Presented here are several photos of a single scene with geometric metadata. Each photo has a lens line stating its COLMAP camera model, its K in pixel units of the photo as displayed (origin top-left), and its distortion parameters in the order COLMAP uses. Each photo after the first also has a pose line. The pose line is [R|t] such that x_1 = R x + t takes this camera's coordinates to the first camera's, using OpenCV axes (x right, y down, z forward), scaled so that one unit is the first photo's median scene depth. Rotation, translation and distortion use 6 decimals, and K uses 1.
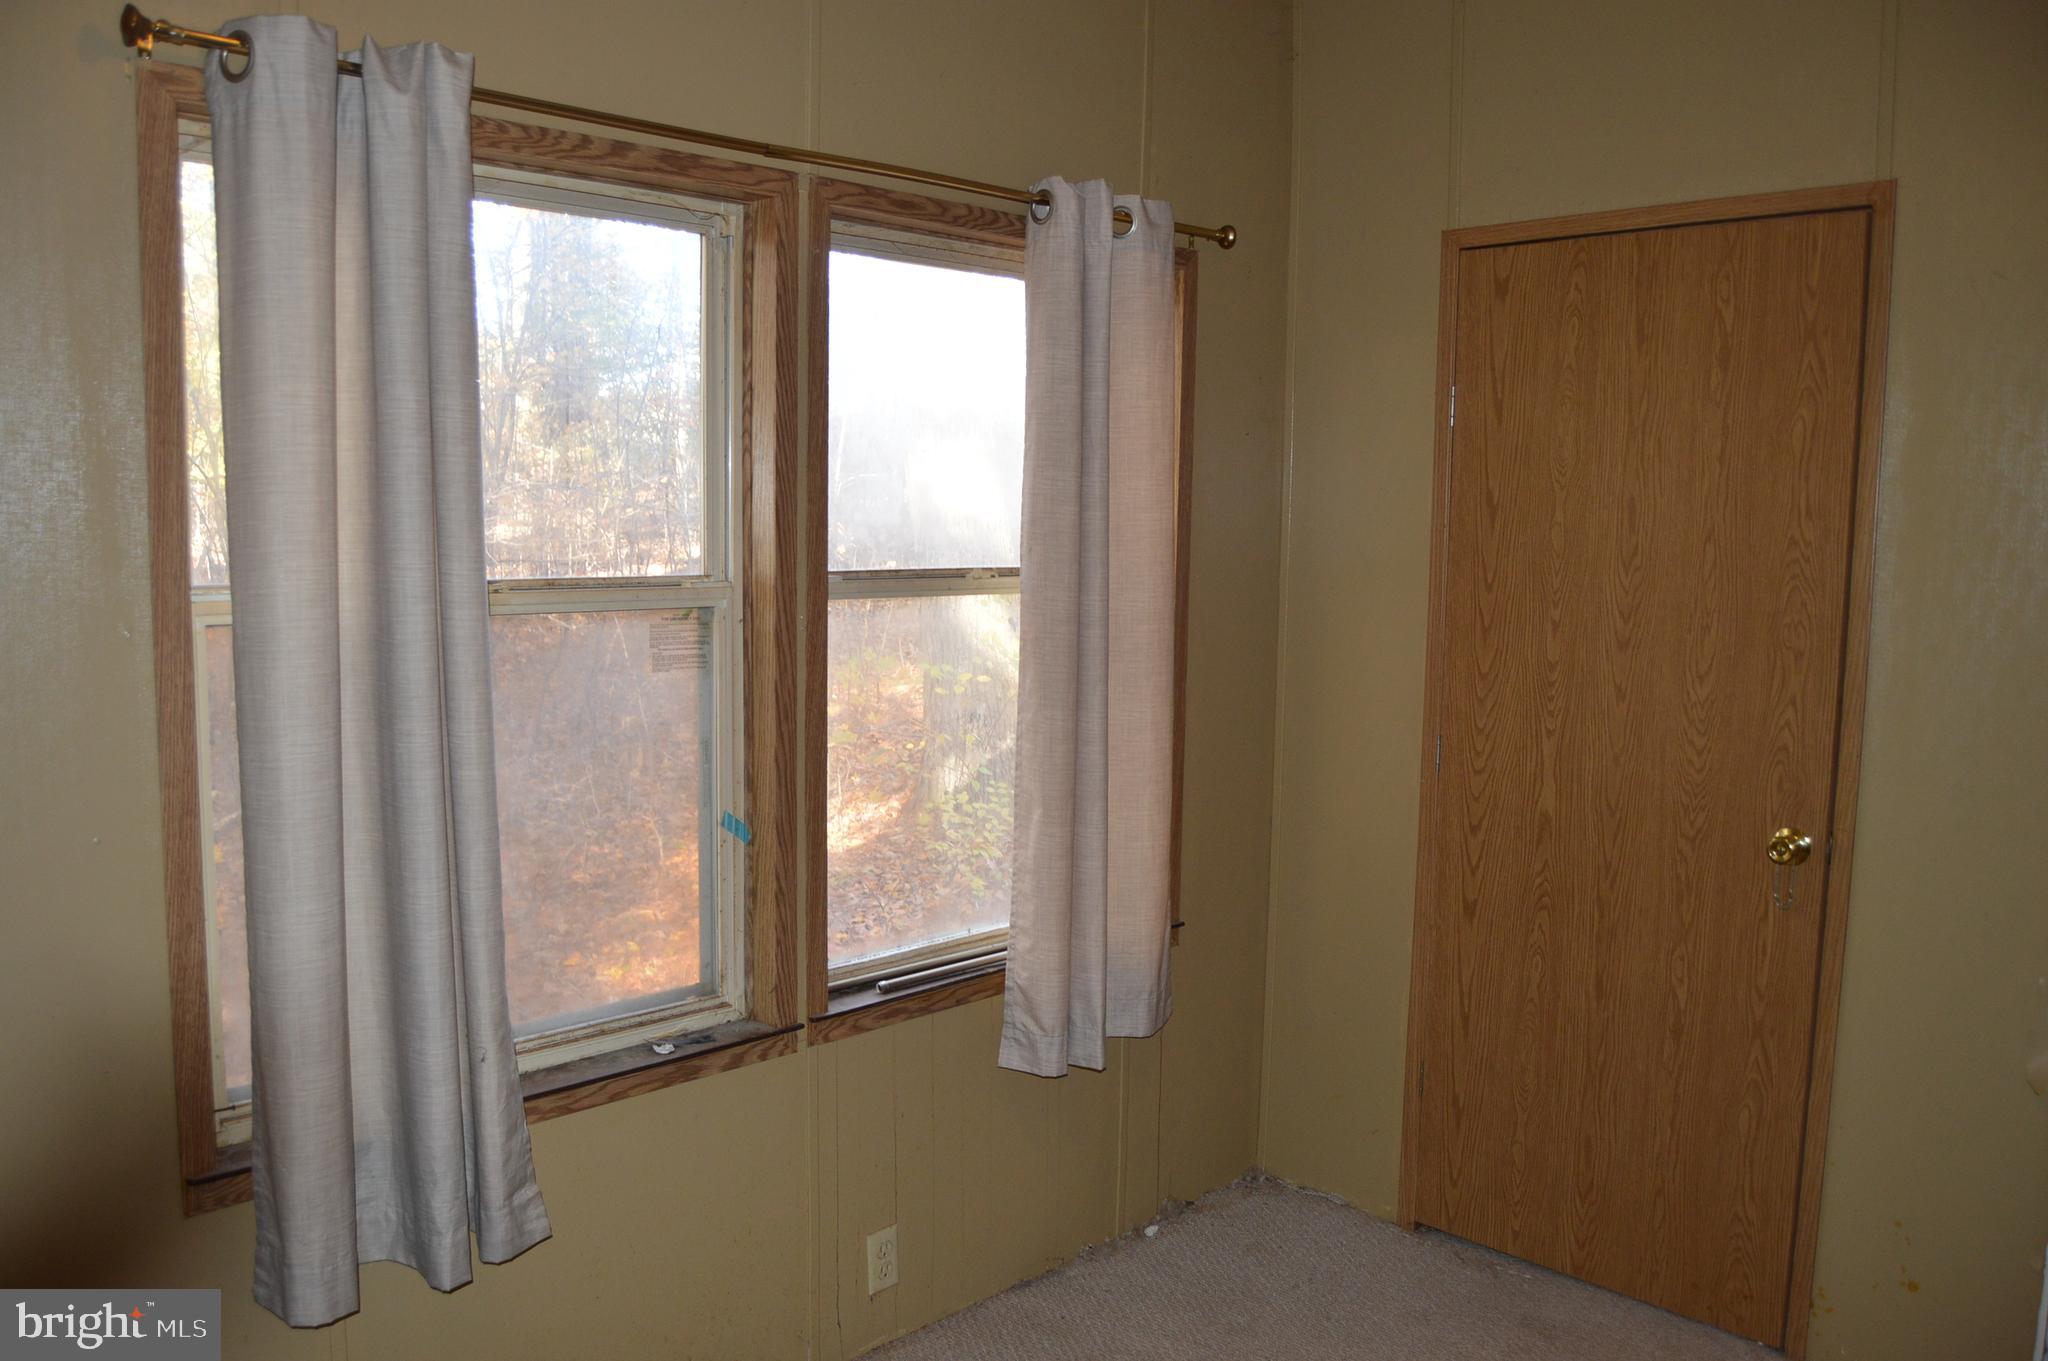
lens RADIAL K [[1626.6, 0, 1028.3], [0, 1626.6, 670.7], [0, 0, 1]] dist [-0.094729, 0.037217]
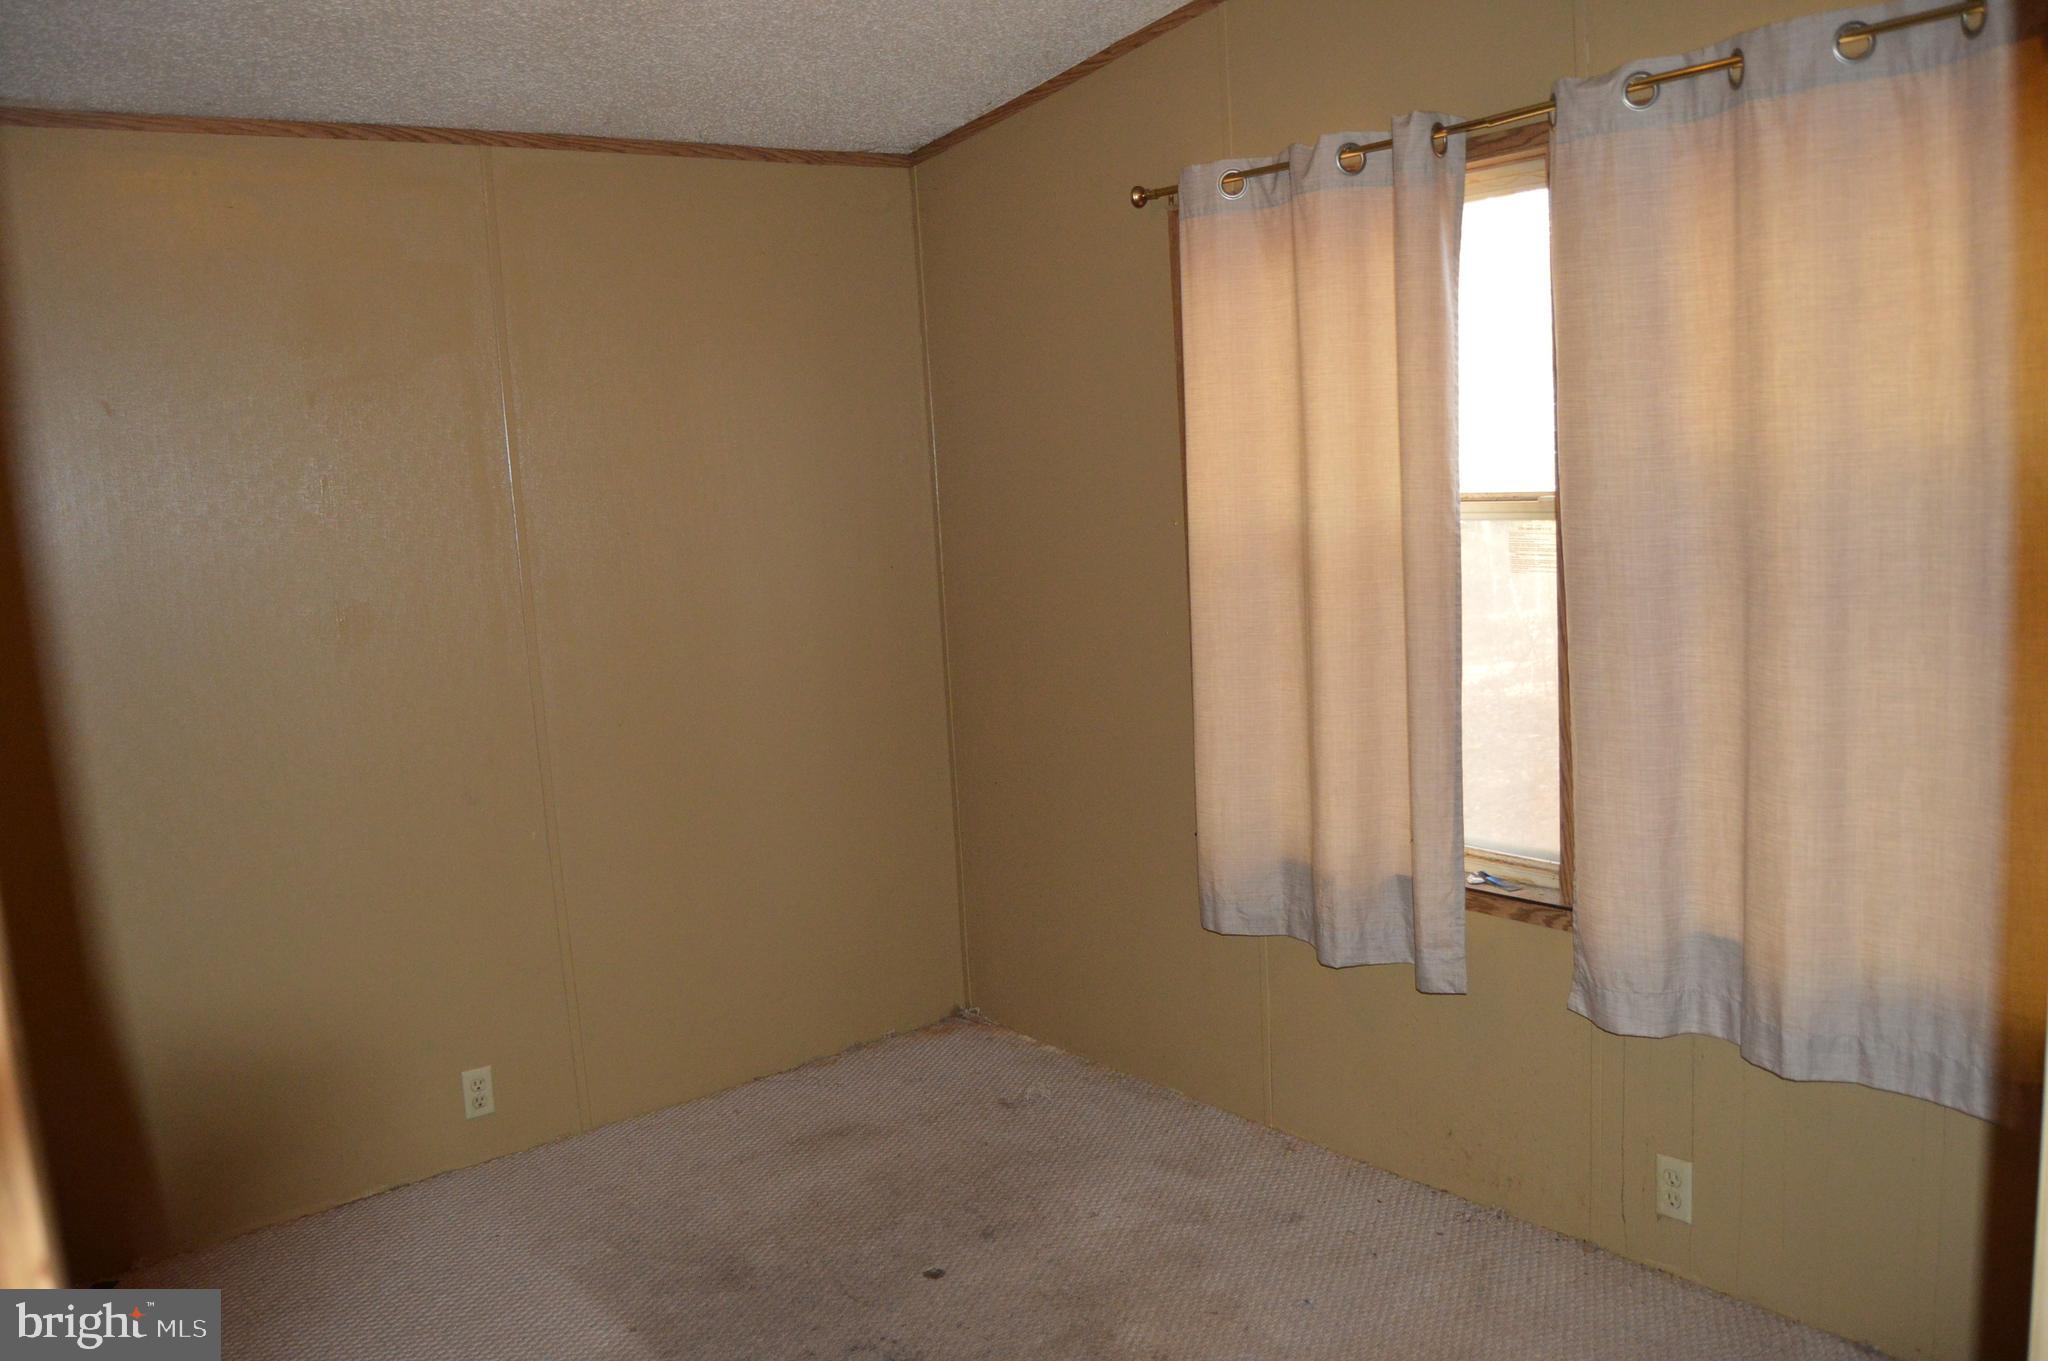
lens RADIAL K [[1626.6, 0, 1038.7], [0, 1626.6, 689.6], [0, 0, 1]] dist [-0.094729, 0.037217]
pose [[-0.148701, 0.100308, -0.983782, 0.950668], [-0.043010, 0.993245, 0.107774, -0.026247], [0.987946, 0.058338, -0.143382, 0.783005]]
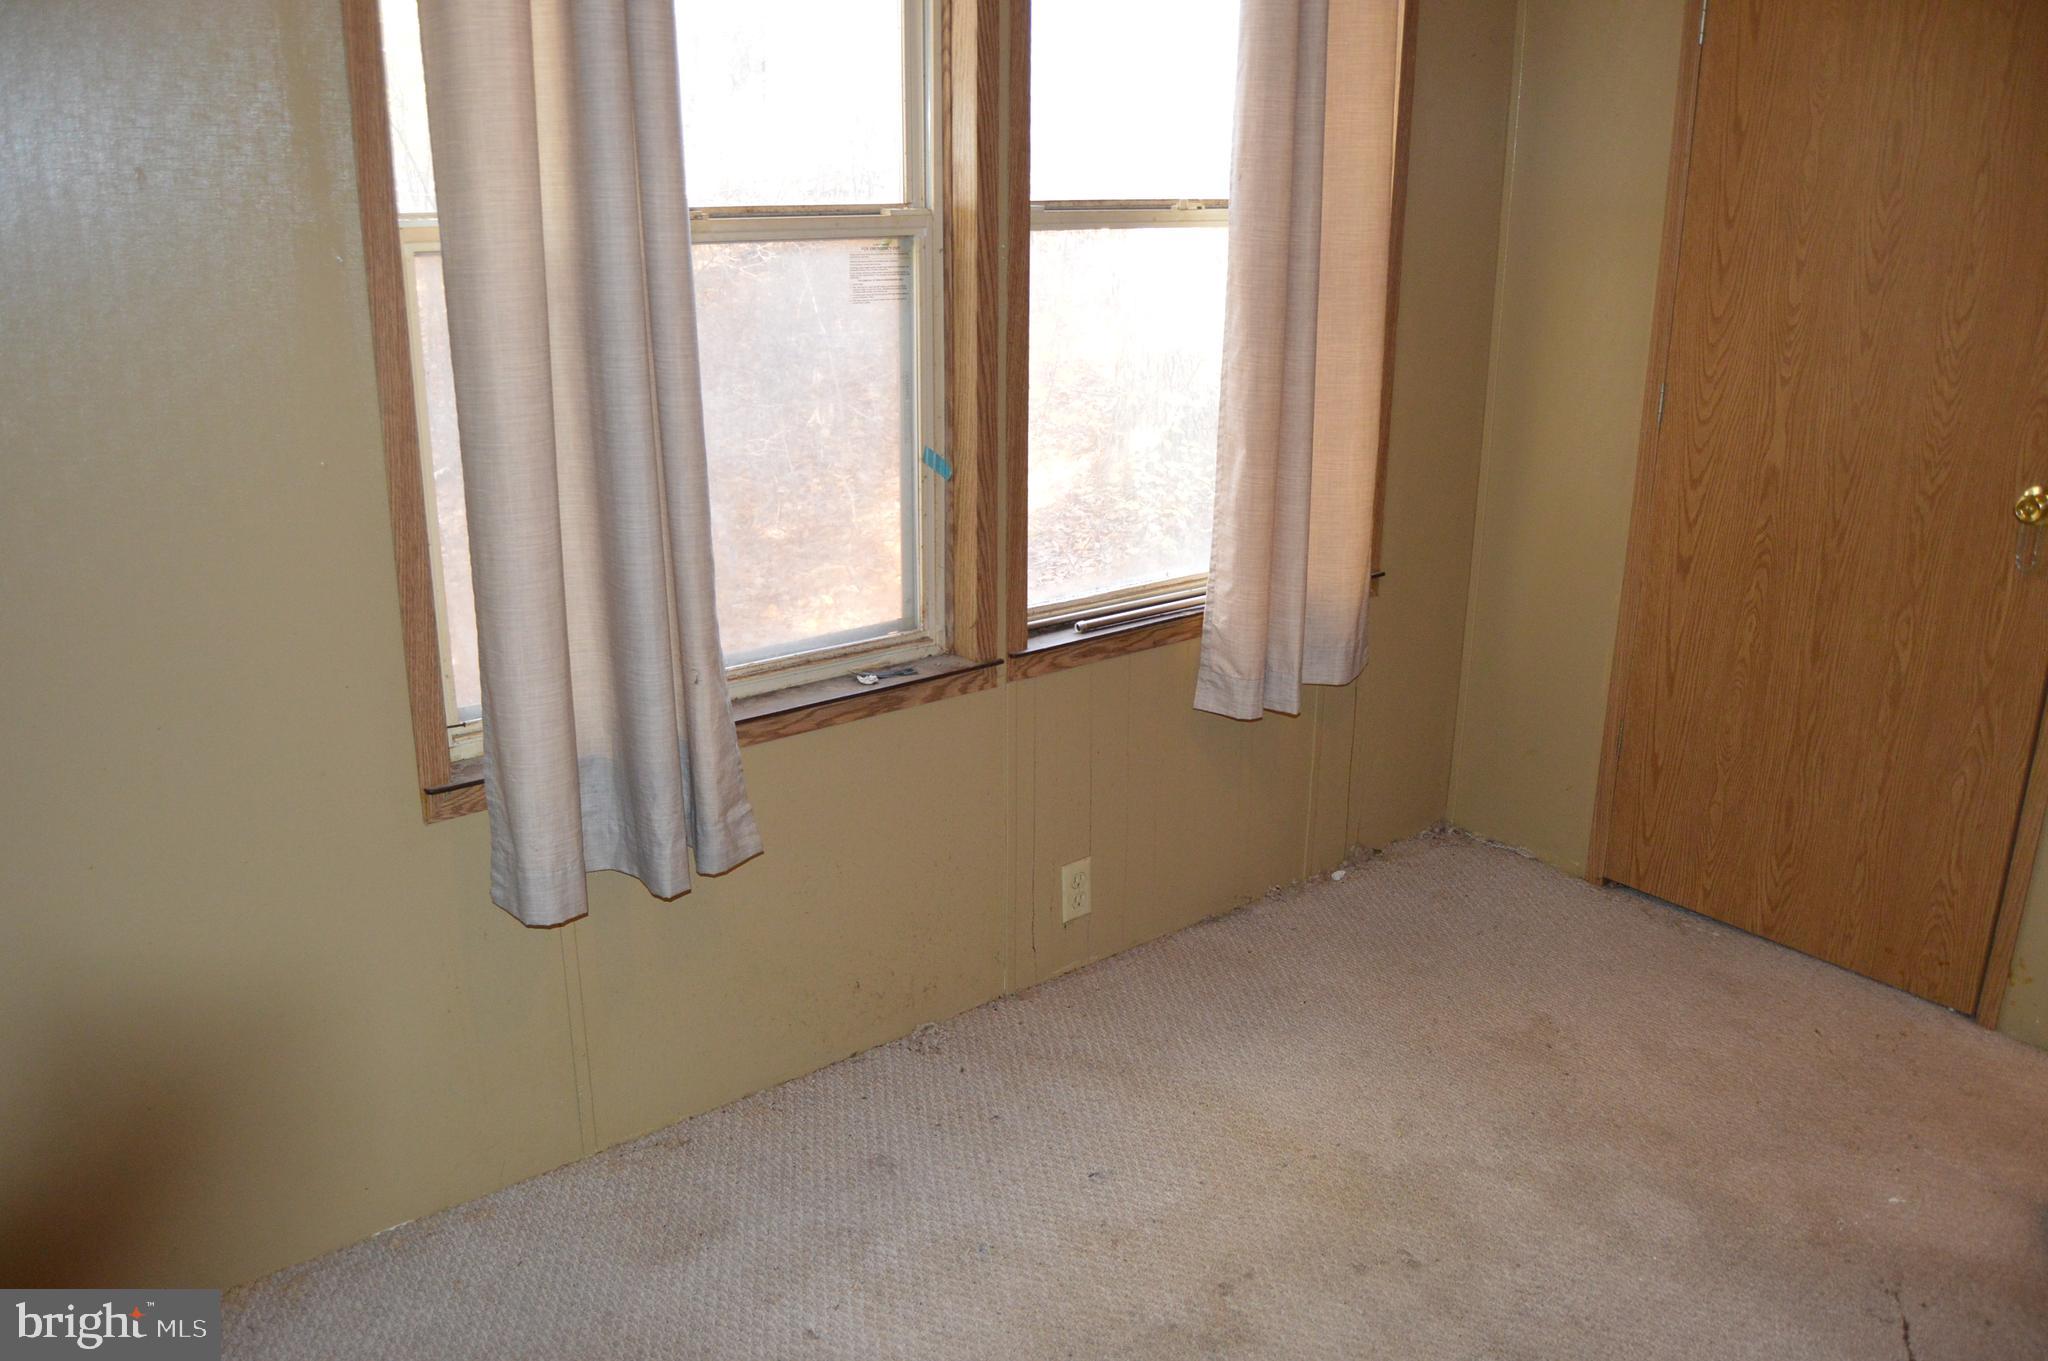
lens RADIAL K [[1626.6, 0, 1024.5], [0, 1626.6, 681.4], [0, 0, 1]] dist [-0.094729, 0.037217]
pose [[0.993663, 0.026182, -0.109307, -0.013748], [-0.003719, 0.979617, 0.200838, 0.026664], [0.112337, -0.199159, 0.973507, 0.006382]]
